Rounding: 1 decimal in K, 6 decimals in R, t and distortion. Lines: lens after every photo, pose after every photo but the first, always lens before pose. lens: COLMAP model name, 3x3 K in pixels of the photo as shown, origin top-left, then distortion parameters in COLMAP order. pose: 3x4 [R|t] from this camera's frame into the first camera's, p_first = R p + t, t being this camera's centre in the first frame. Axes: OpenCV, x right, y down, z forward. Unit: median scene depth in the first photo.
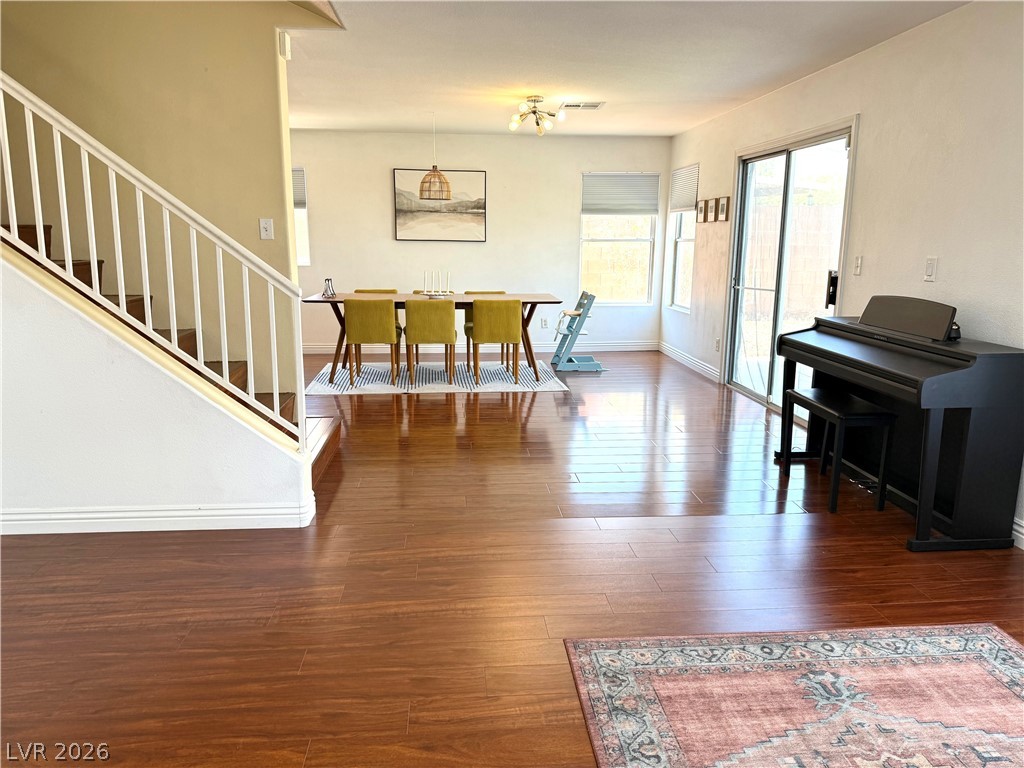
lens RADIAL K [[717.0, 0, 513.2], [0, 717.0, 388.3], [0, 0, 1]] dist [0.019236, -0.005275]
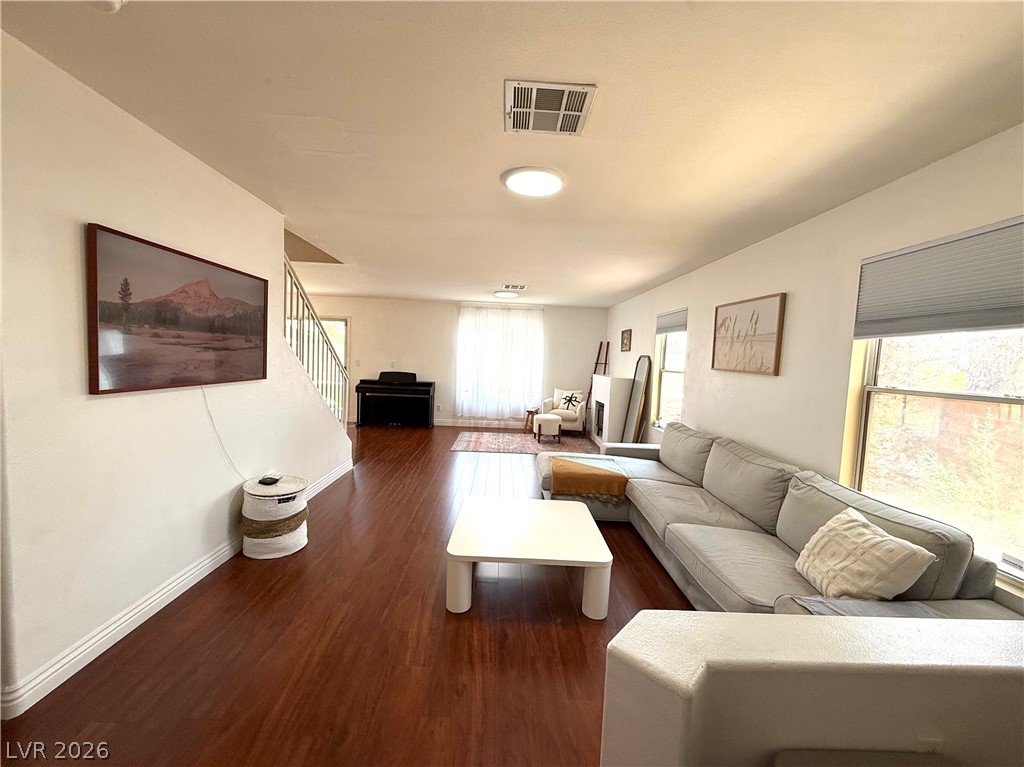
lens RADIAL K [[406.4, 0, 508.3], [0, 406.4, 383.6], [0, 0, 1]] dist [0.000174, 0.000351]
pose [[0.080479, -0.073851, 0.994017, -0.909789], [0.161154, 0.985095, 0.060141, -0.059563], [-0.983642, 0.155350, 0.091181, 0.139331]]
